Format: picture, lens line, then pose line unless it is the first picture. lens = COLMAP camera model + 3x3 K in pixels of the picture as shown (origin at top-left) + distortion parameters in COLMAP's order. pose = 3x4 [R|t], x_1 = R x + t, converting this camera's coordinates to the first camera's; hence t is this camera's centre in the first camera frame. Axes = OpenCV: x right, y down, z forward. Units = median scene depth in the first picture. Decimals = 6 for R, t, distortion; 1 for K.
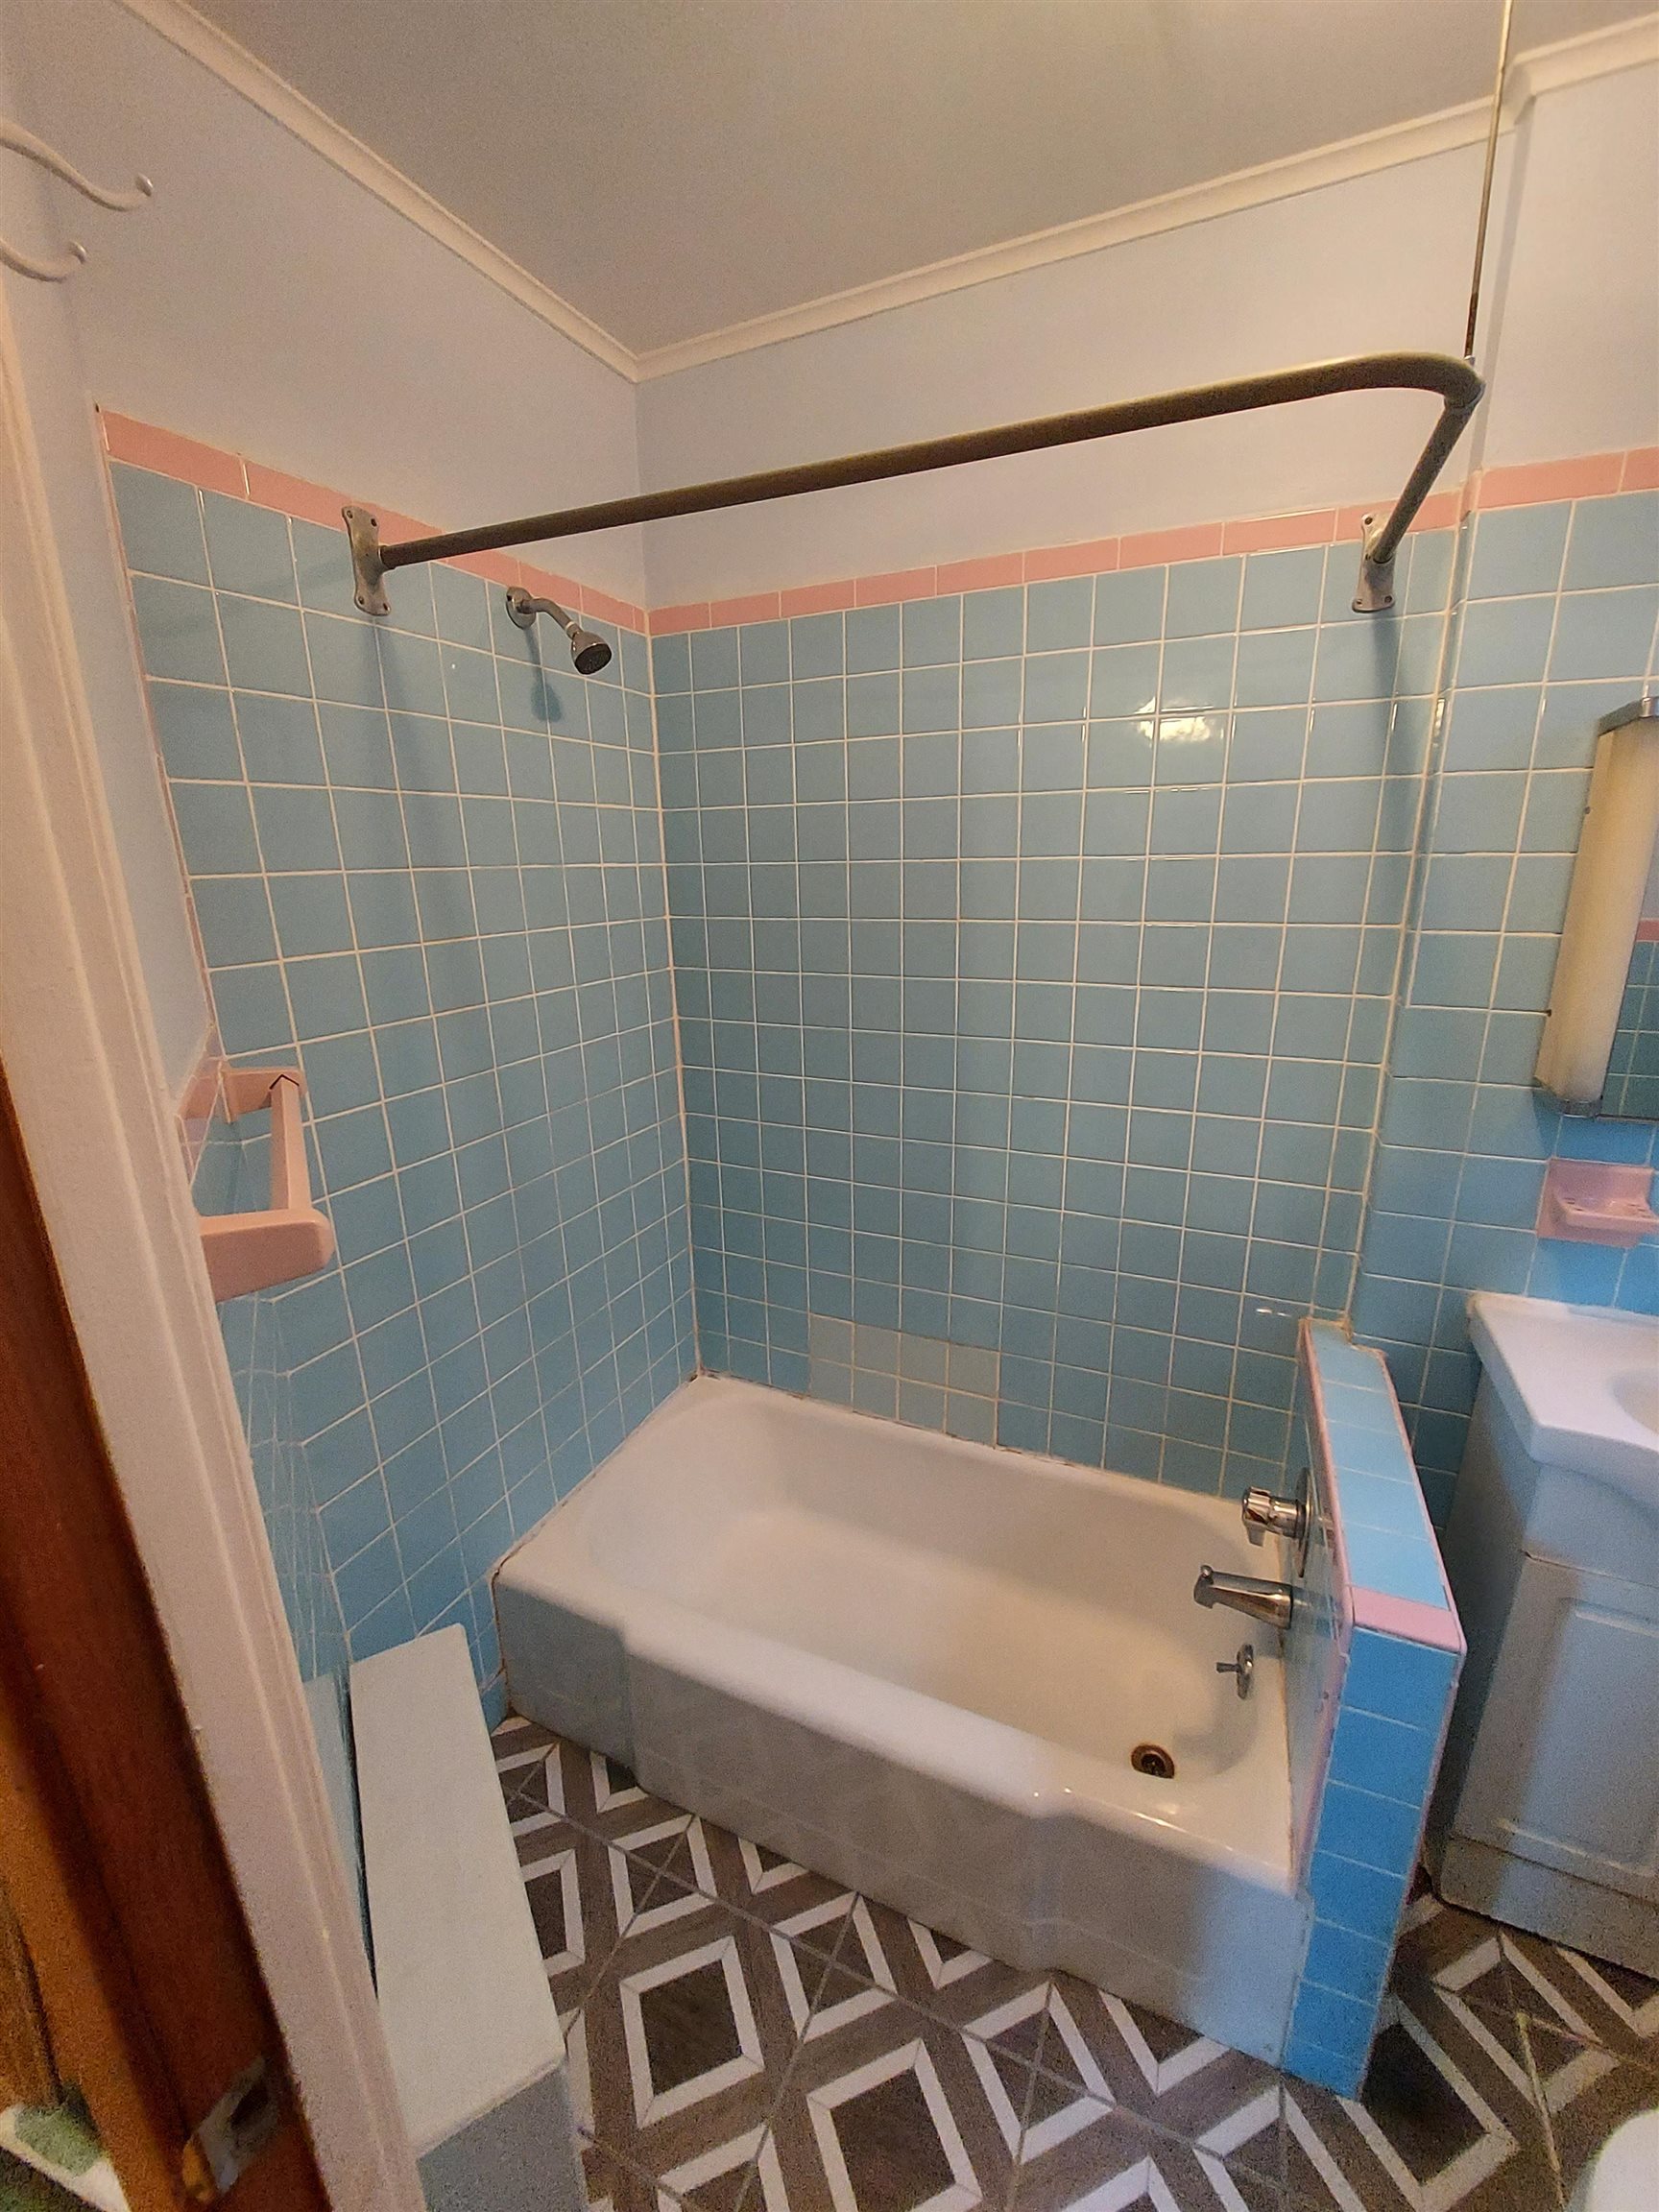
lens RADIAL K [[886.9, 0, 832.9], [0, 886.9, 1105.0], [0, 0, 1]] dist [-0.006362, -0.001112]
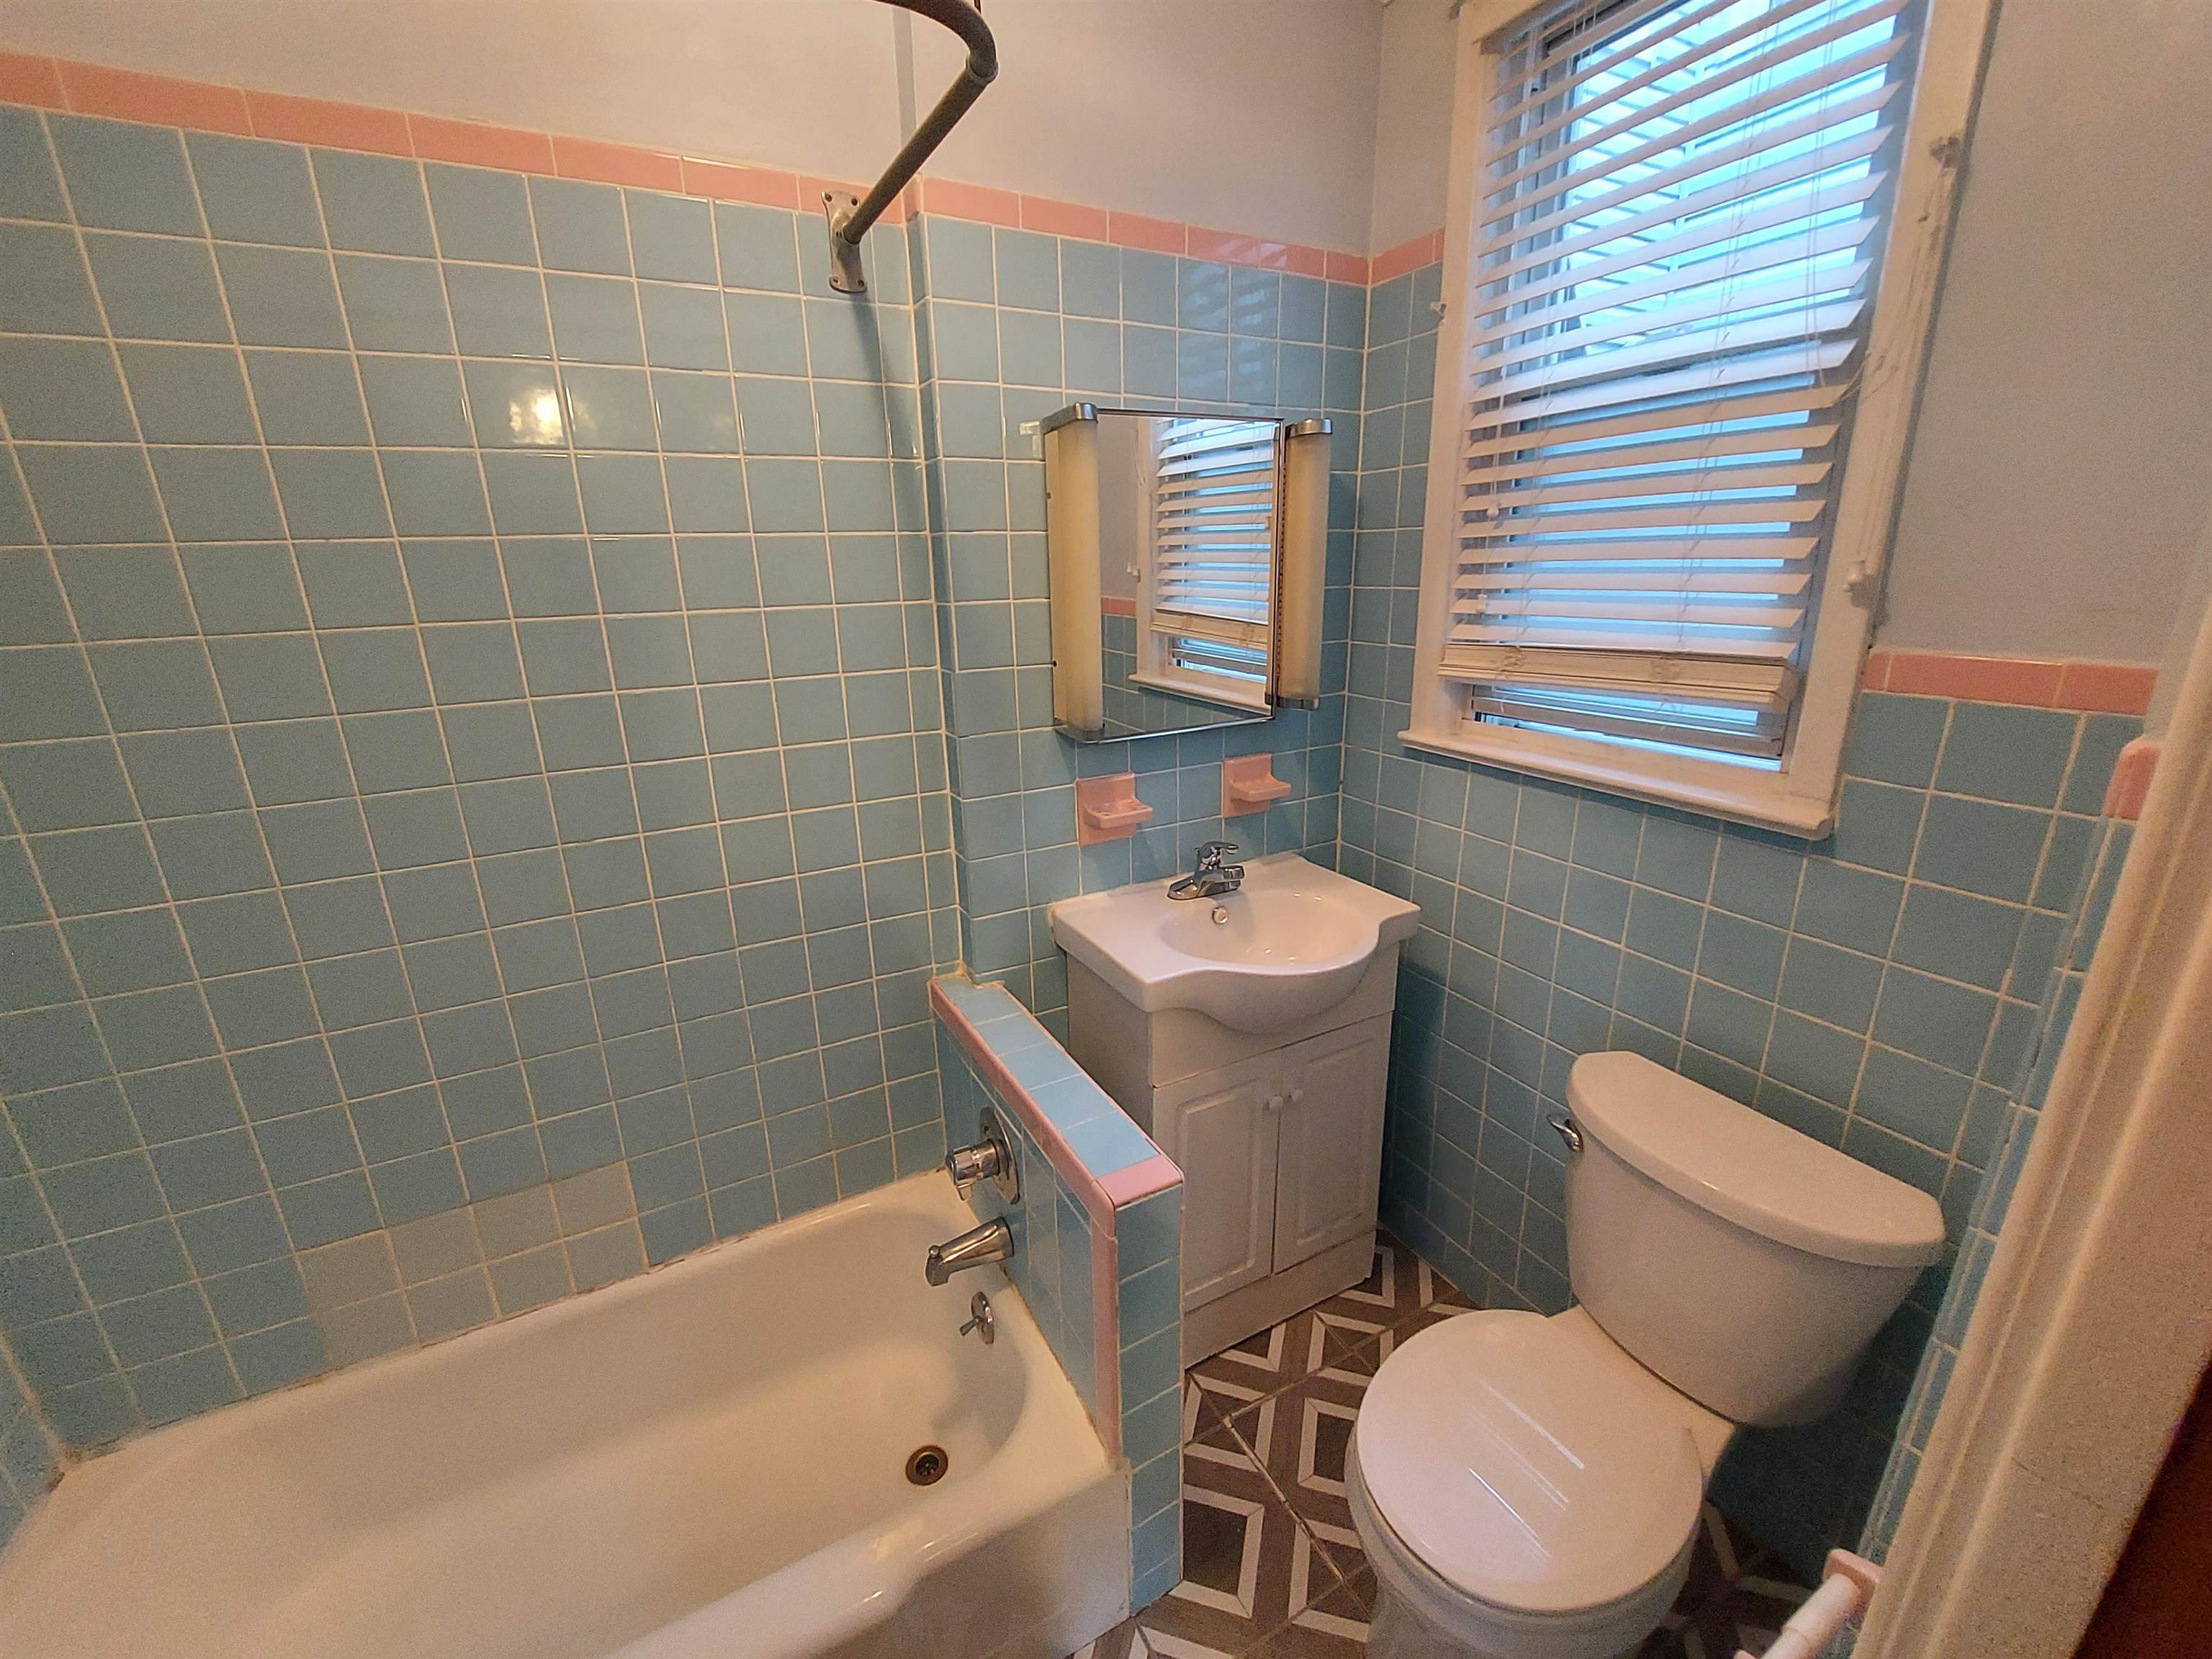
lens RADIAL K [[886.9, 0, 1095.3], [0, 886.9, 825.4], [0, 0, 1]] dist [-0.006362, -0.001112]
pose [[0.620484, -0.226253, 0.750872, -0.108288], [0.225791, 0.968475, 0.105238, -0.003921], [-0.751011, 0.104242, 0.652009, 0.162263]]
